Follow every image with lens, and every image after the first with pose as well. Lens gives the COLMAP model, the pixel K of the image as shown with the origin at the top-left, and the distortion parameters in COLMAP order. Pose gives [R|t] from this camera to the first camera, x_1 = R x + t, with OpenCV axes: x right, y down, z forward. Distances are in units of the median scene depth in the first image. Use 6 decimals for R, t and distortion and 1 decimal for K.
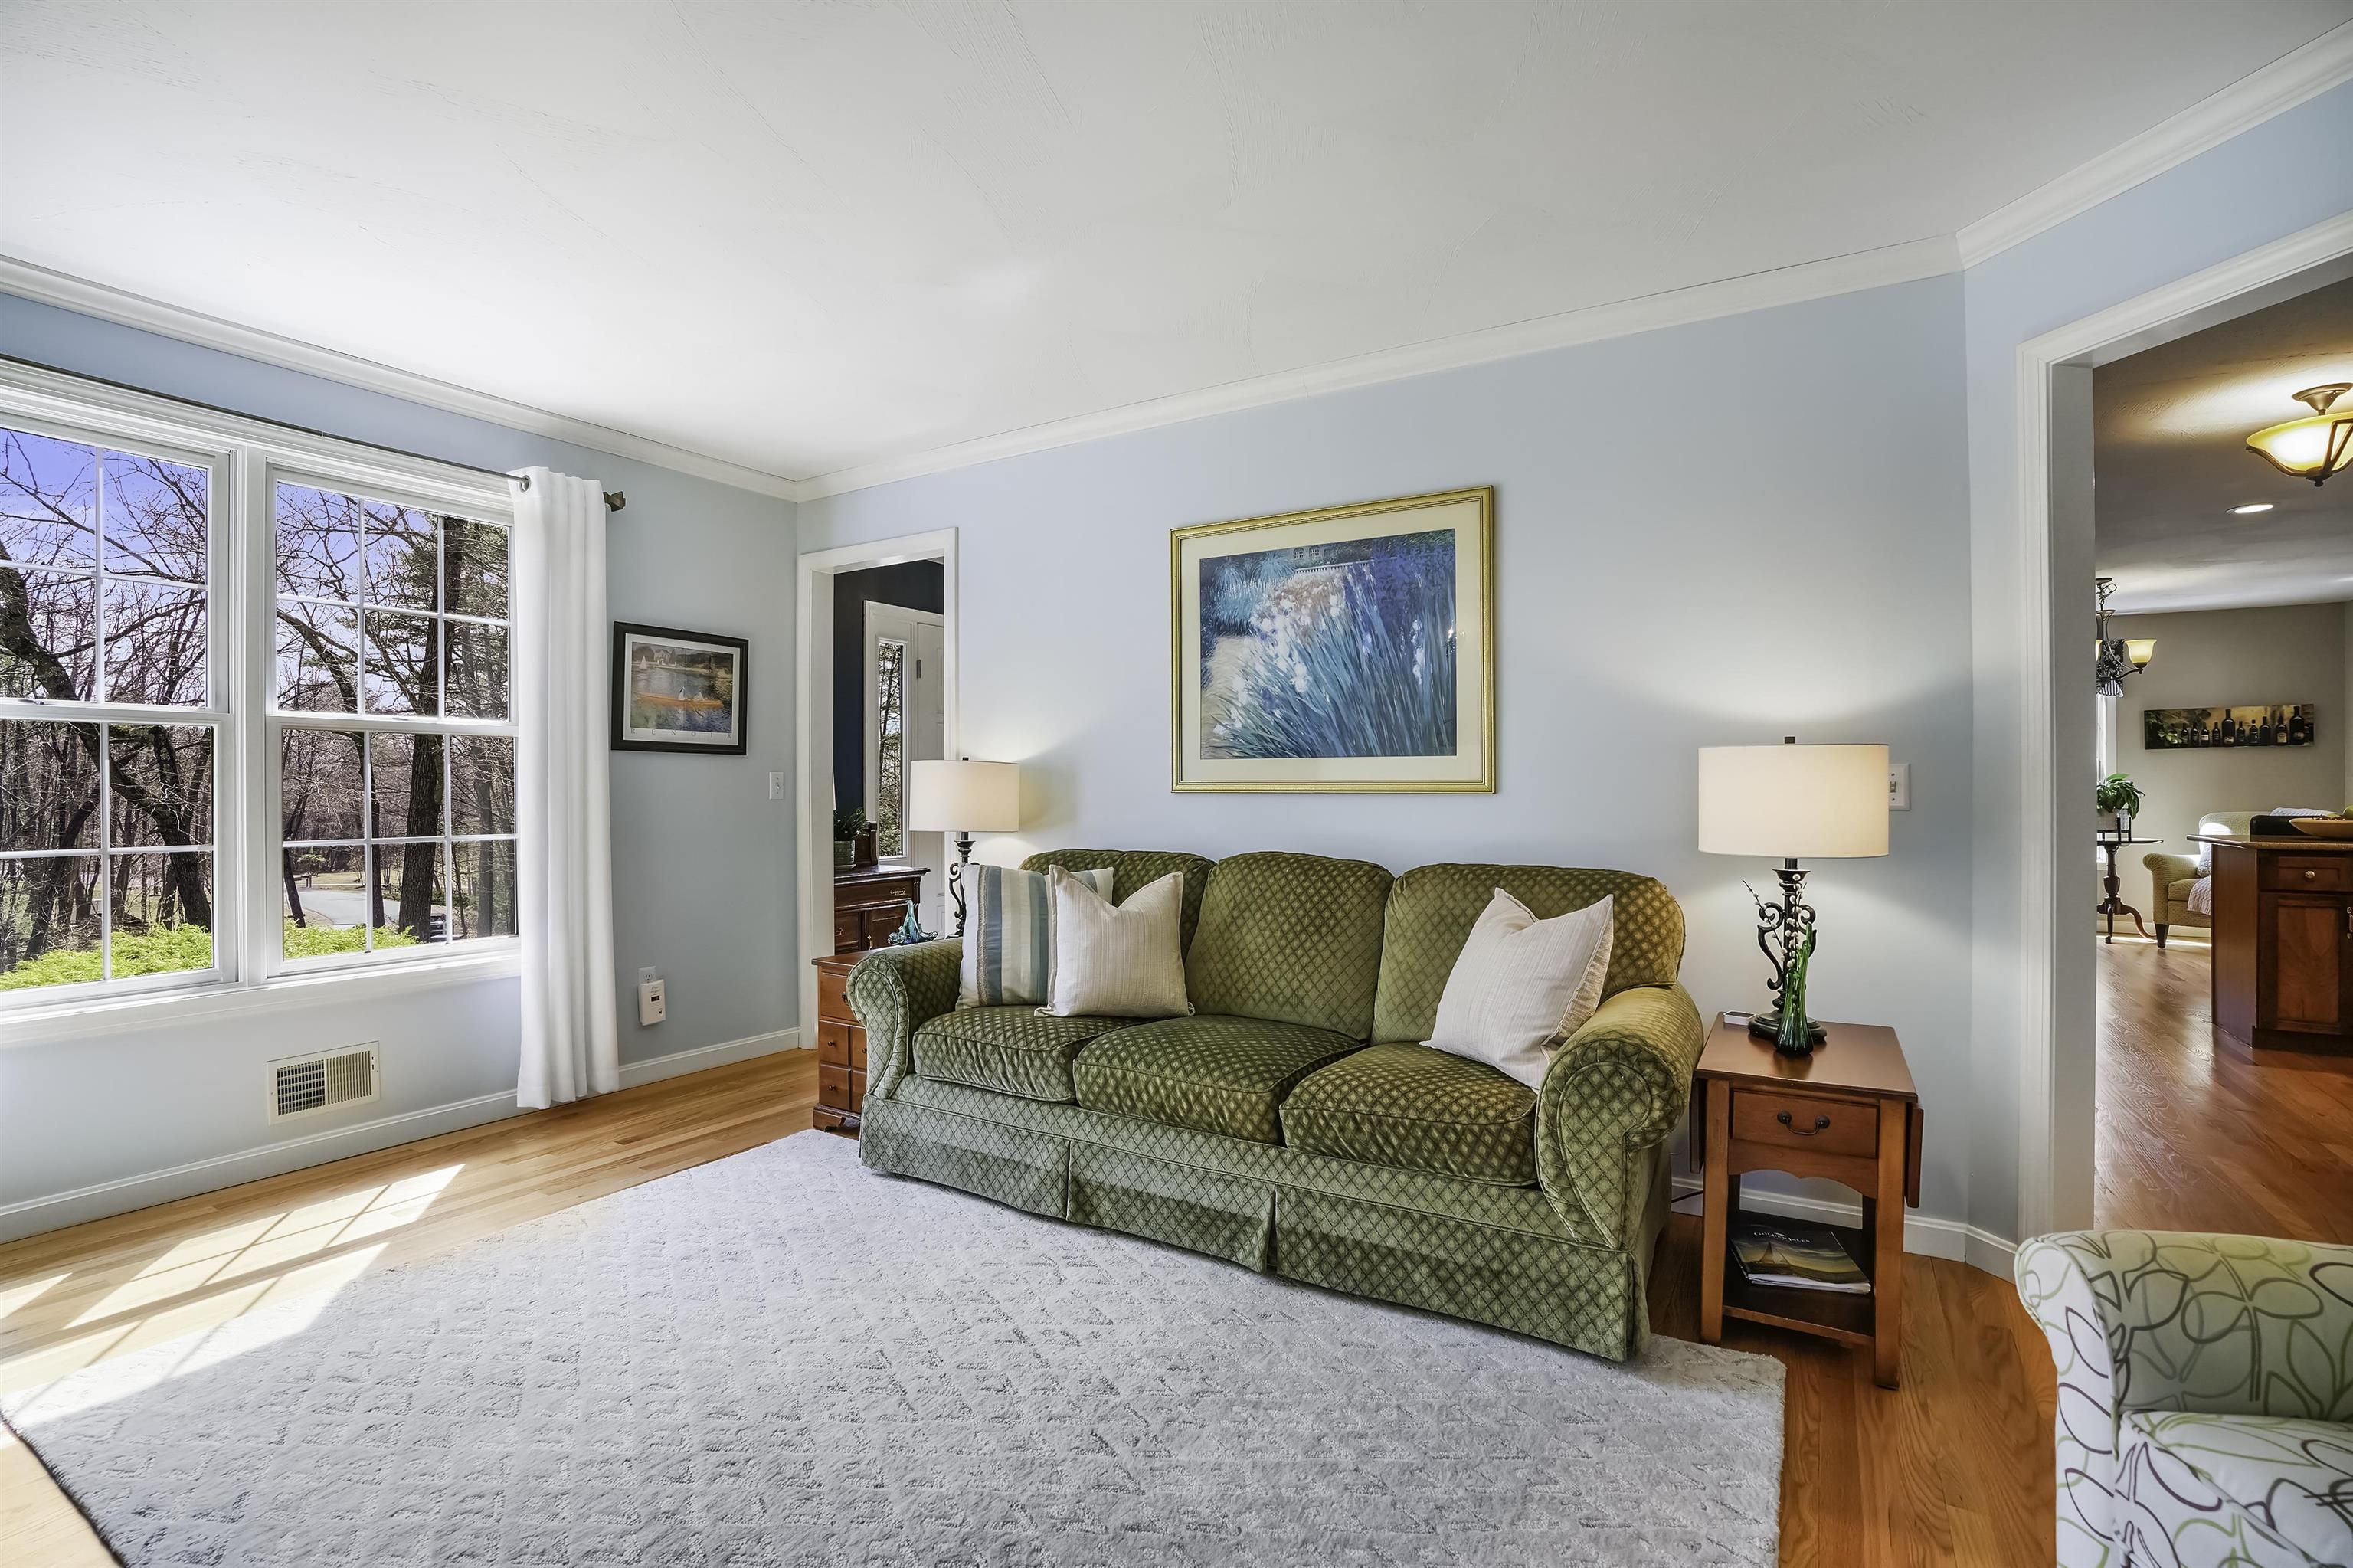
lens RADIAL K [[1078.6, 0, 1188.1], [0, 1078.6, 791.1], [0, 0, 1]] dist [-0.056866, 0.022584]
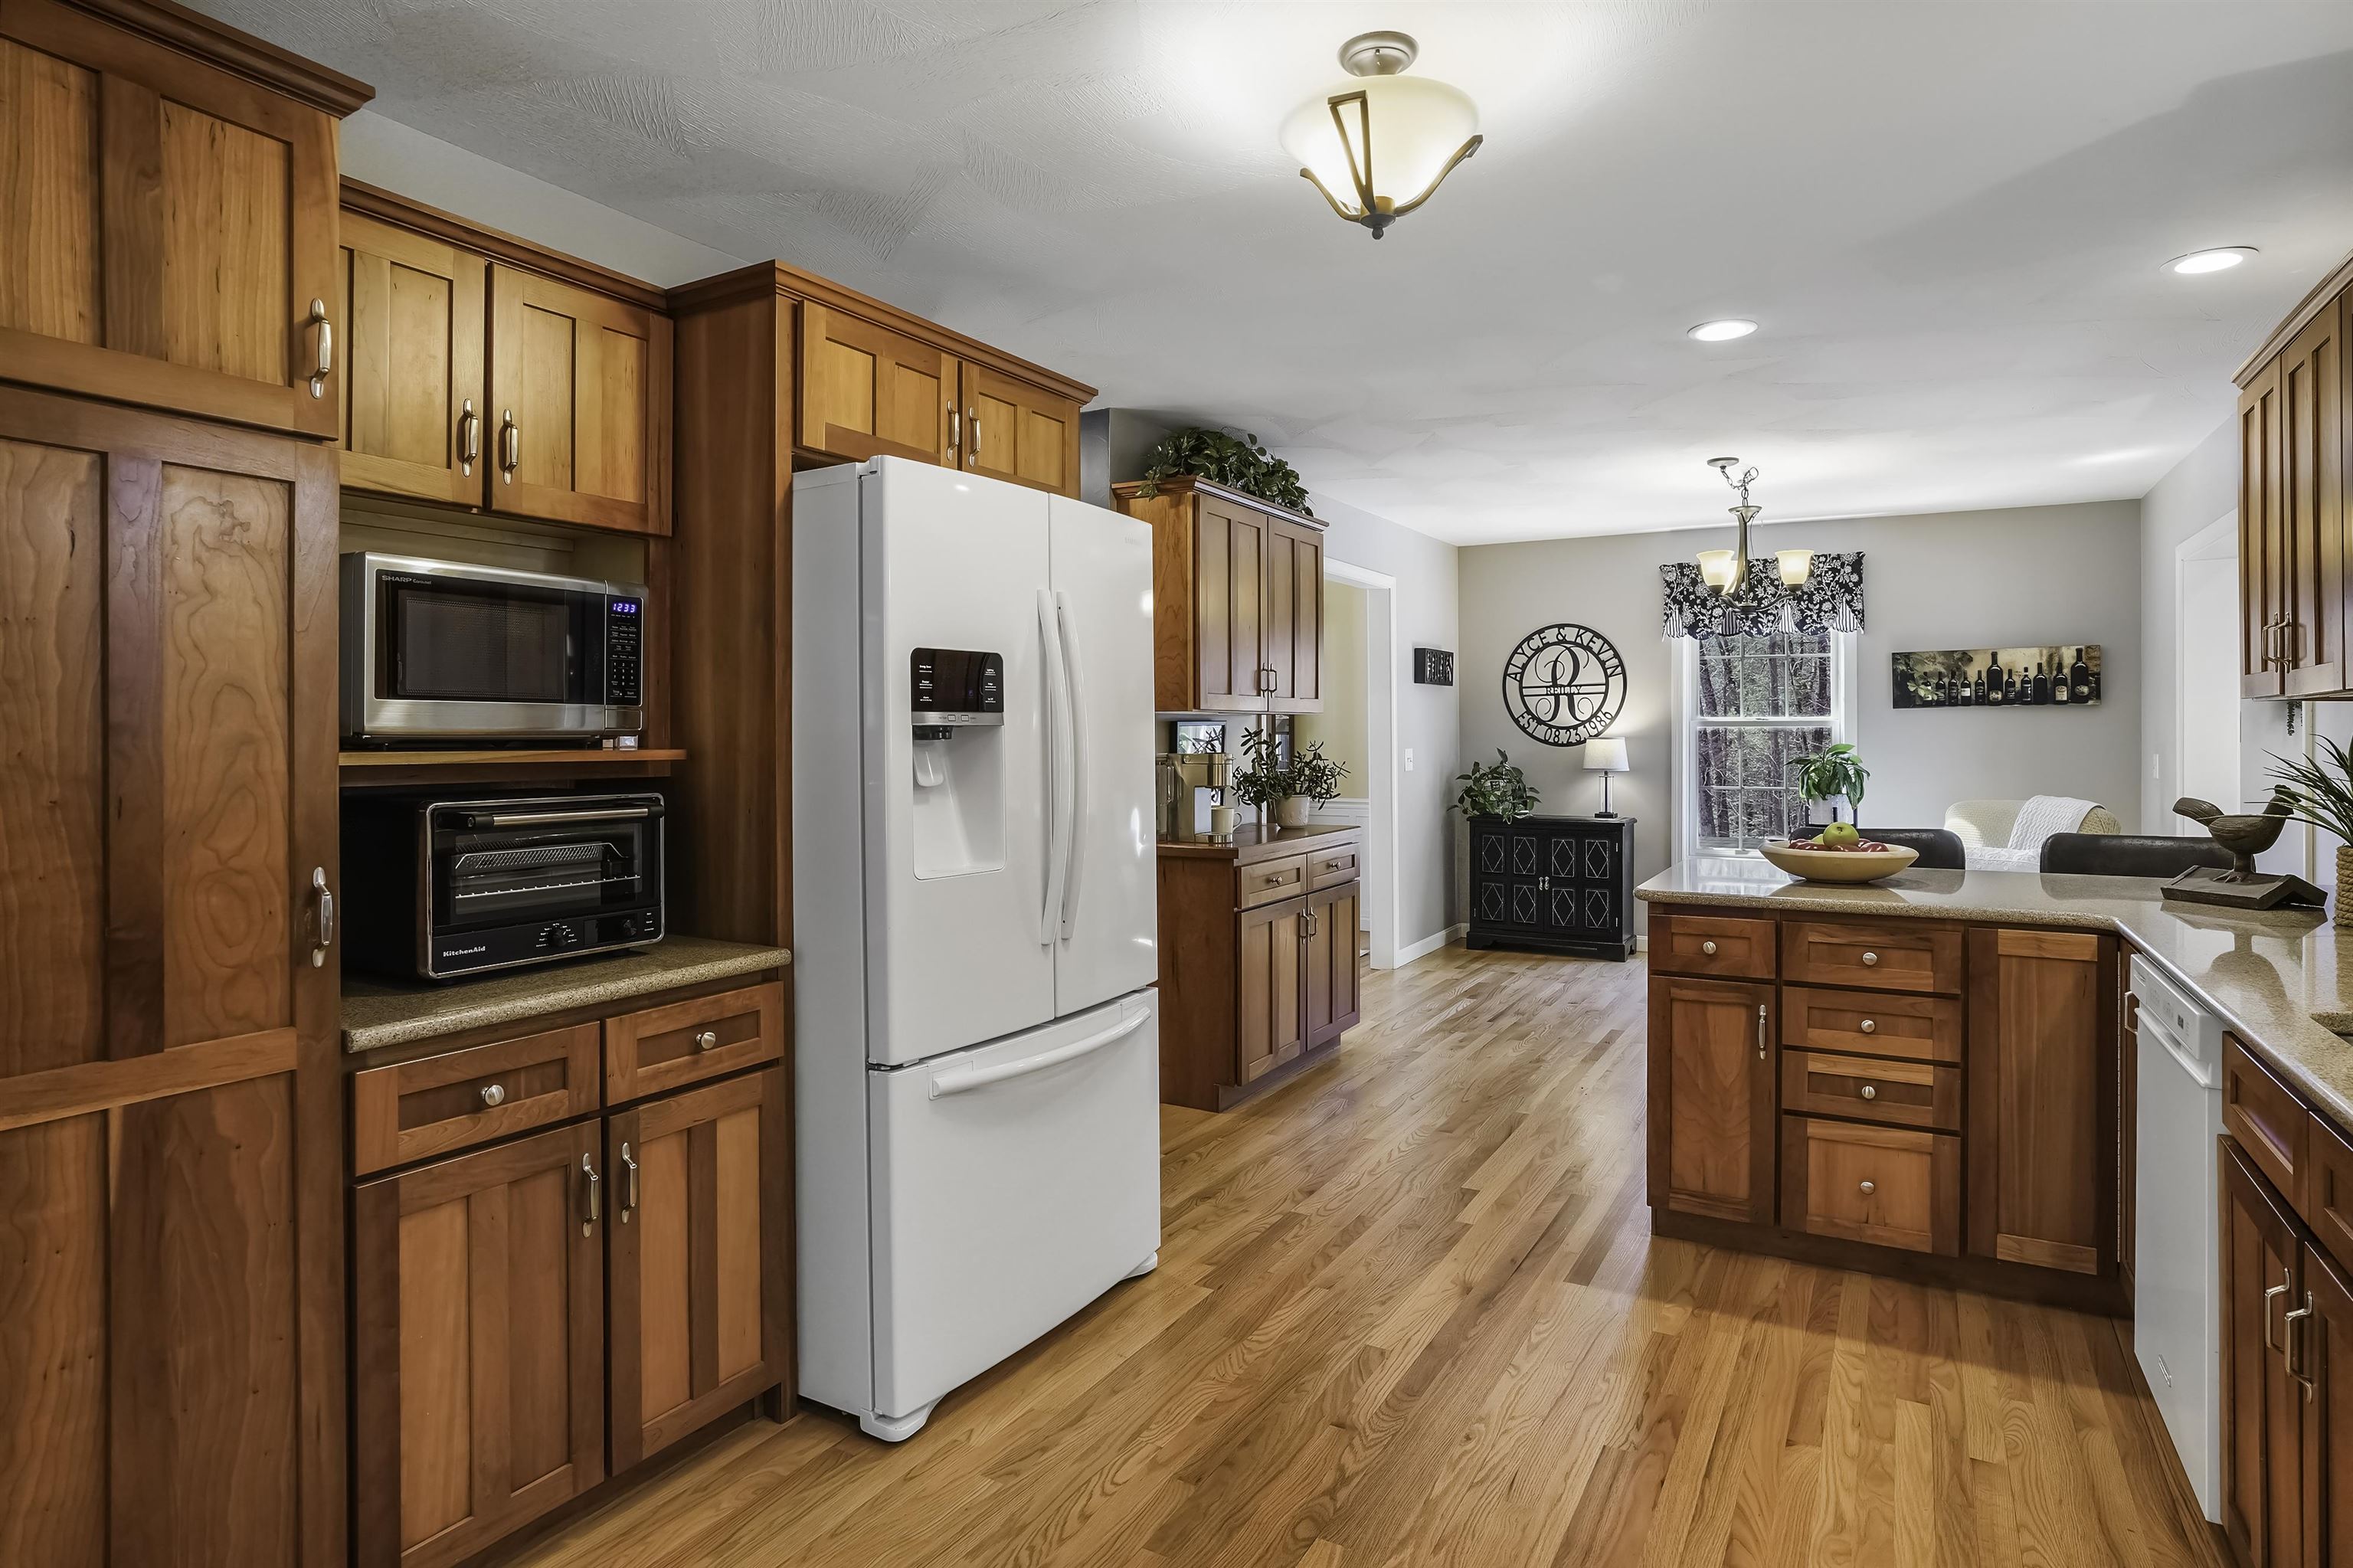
lens RADIAL K [[1266.1, 0, 1166.7], [0, 1266.1, 739.6], [0, 0, 1]] dist [-0.014893, 0.000375]
pose [[0.999716, 0.001476, 0.023778, 0.426135], [-0.001534, 0.999996, 0.002437, -0.021047], [-0.023775, -0.002473, 0.999714, 0.168847]]
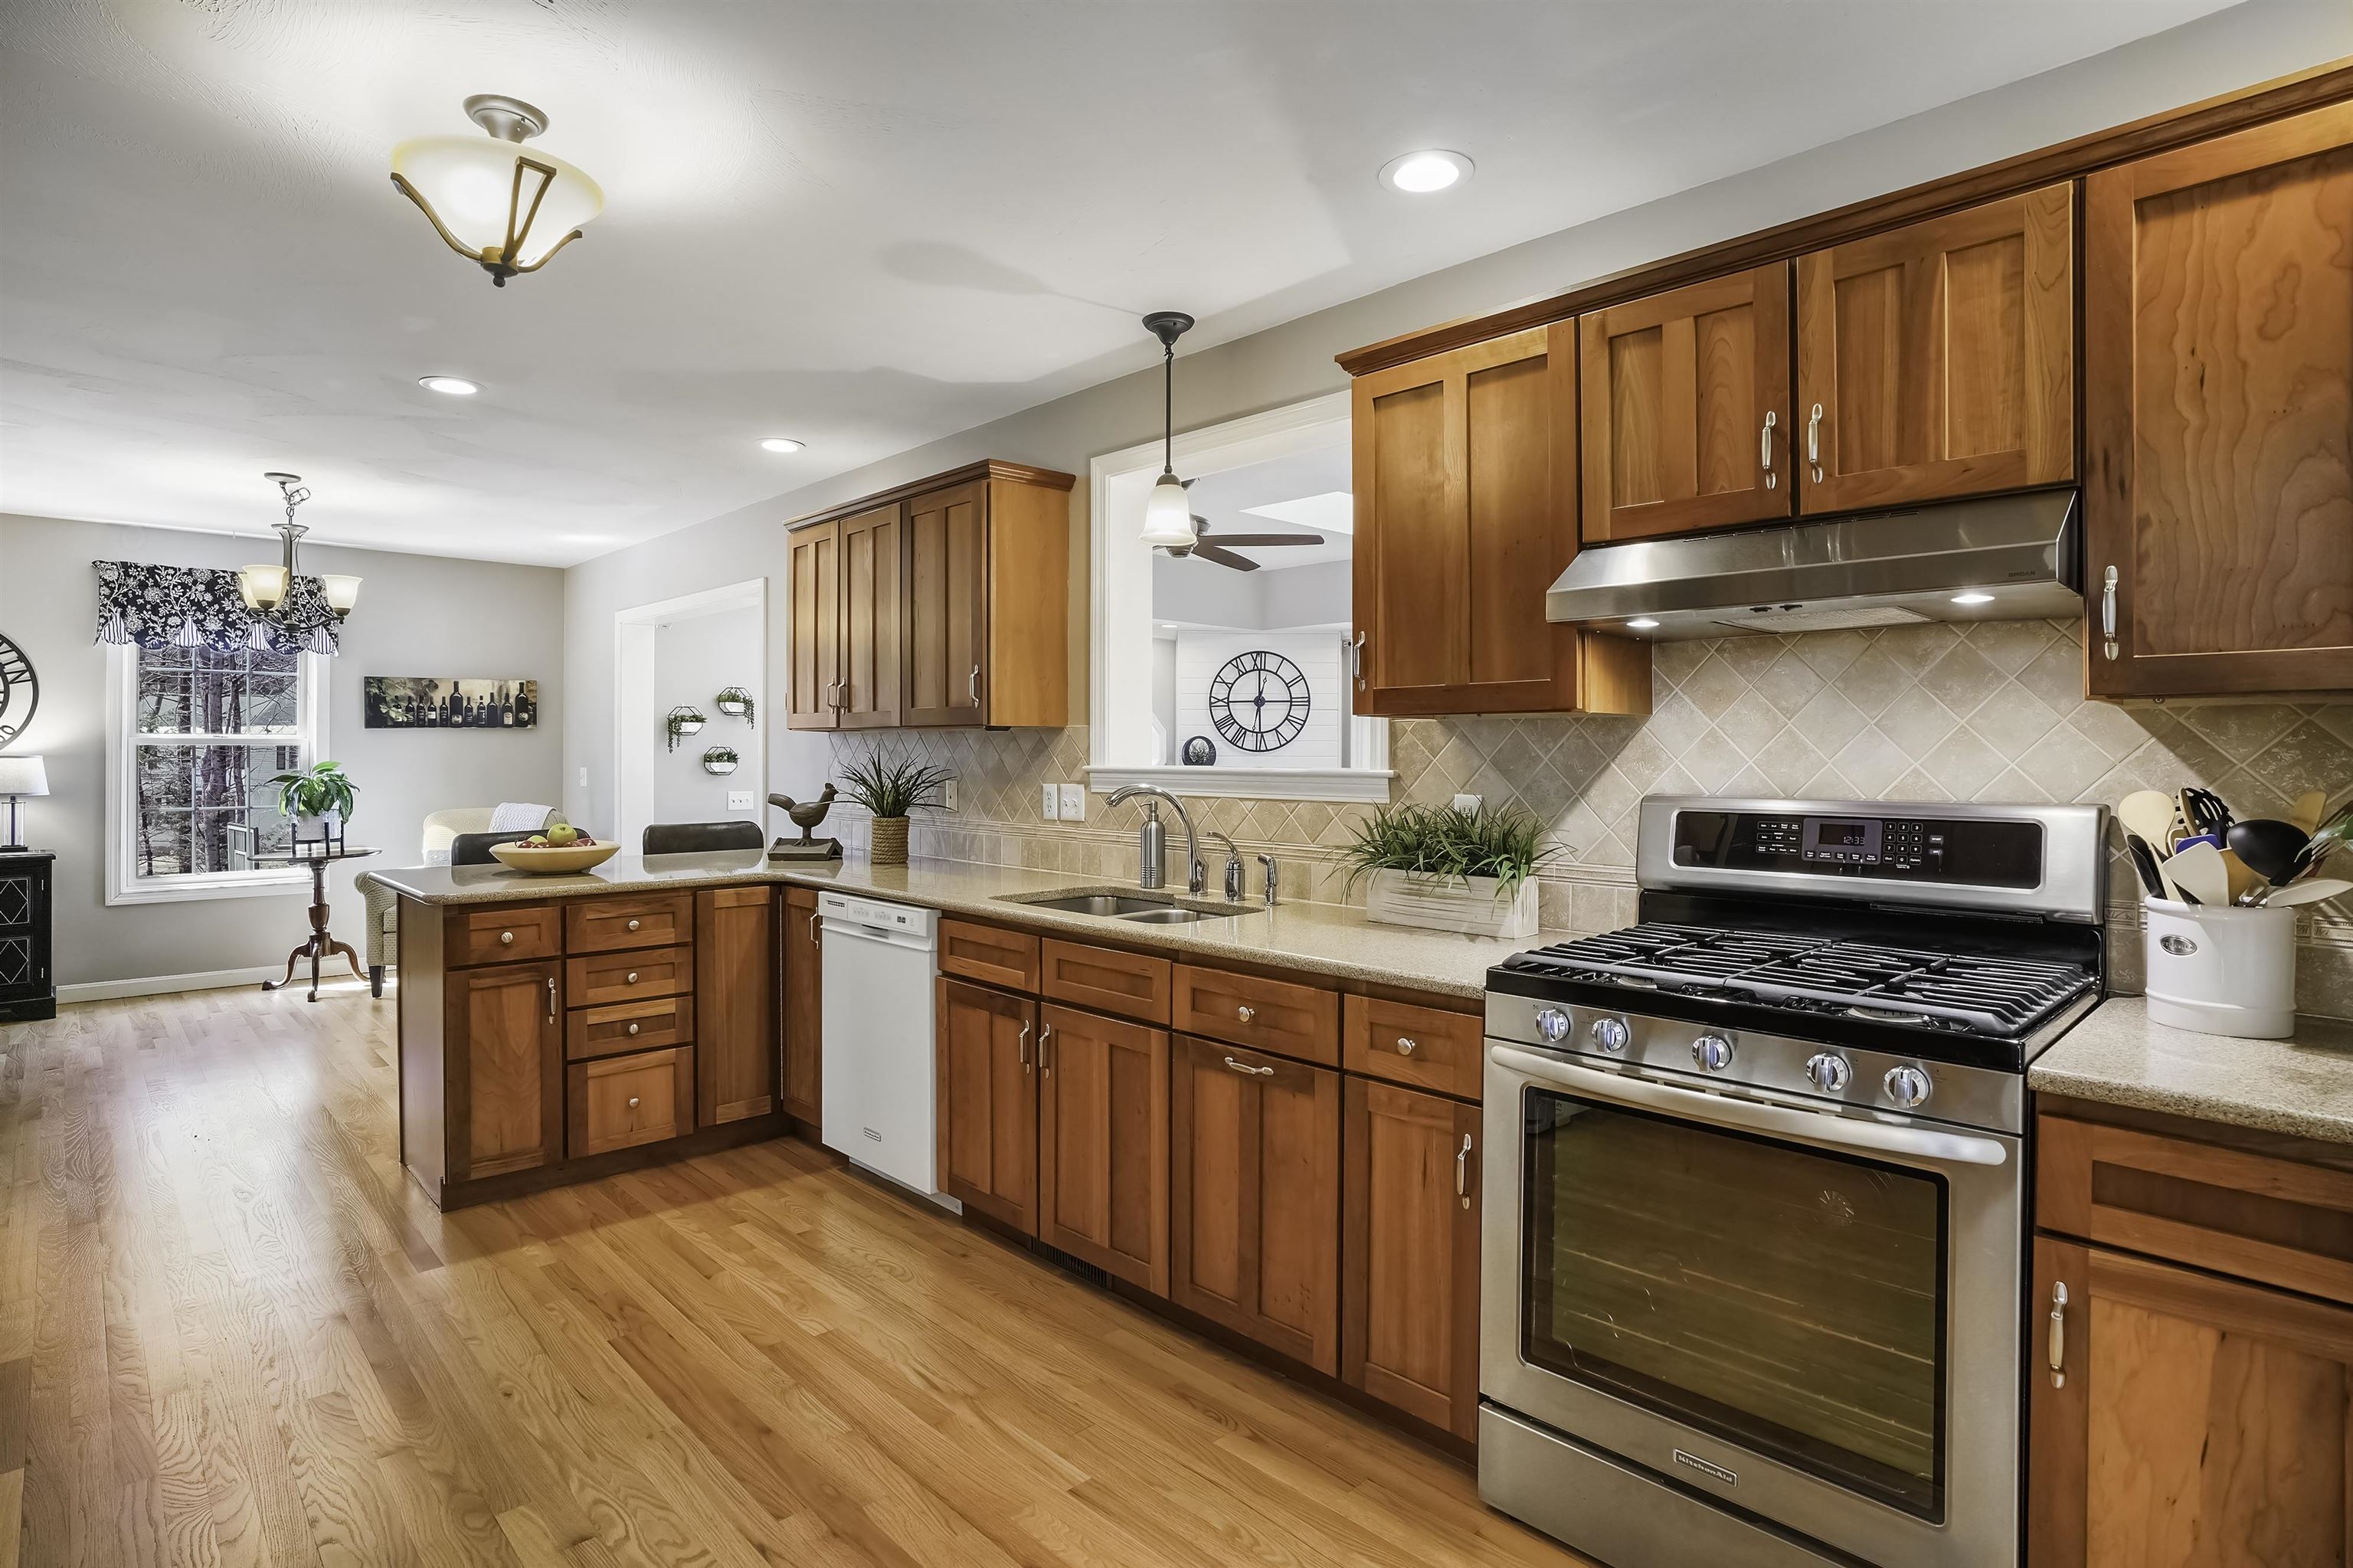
lens RADIAL K [[1202.6, 0, 1179.4], [0, 1202.6, 747.8], [0, 0, 1]] dist [-0.042657, 0.000763]
pose [[0.260471, 0.006501, 0.965460, 0.257627], [0.001377, 0.999974, -0.007105, -0.019649], [-0.965481, 0.003180, 0.260455, 0.217490]]
